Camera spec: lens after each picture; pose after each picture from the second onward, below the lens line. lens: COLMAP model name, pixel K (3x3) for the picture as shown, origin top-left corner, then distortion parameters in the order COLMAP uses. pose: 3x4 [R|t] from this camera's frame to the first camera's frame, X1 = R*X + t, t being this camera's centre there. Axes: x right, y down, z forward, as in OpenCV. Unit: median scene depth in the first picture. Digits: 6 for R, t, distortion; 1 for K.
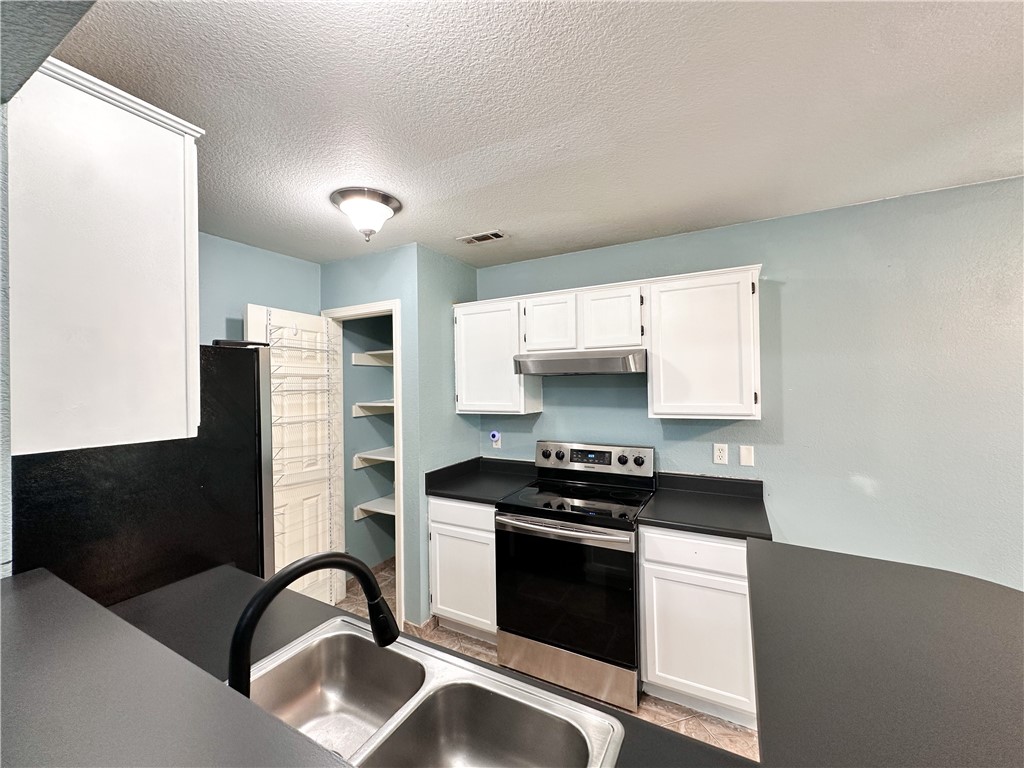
lens RADIAL K [[408.5, 0, 509.5], [0, 408.5, 384.4], [0, 0, 1]] dist [0.002312, 0.000098]
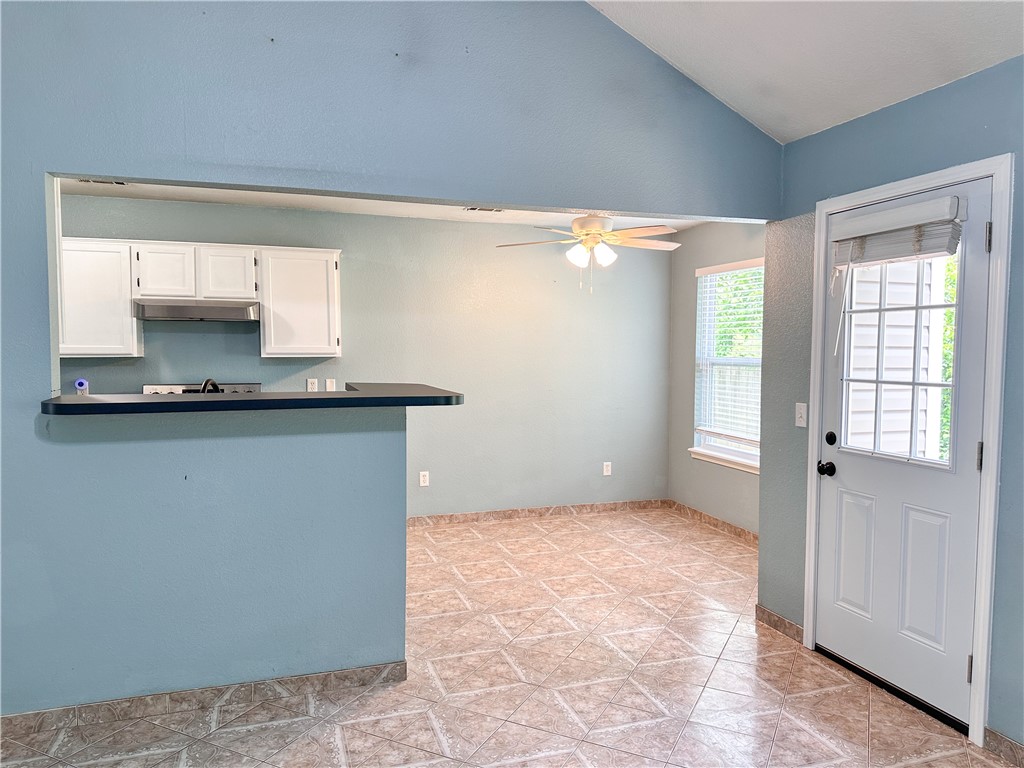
lens RADIAL K [[712.1, 0, 511.5], [0, 712.1, 388.4], [0, 0, 1]] dist [0.040628, -0.000621]
pose [[0.675868, -0.023375, 0.736652, -0.721957], [-0.009784, 0.999124, 0.040680, 0.075768], [-0.736958, -0.034702, 0.675048, -0.992553]]
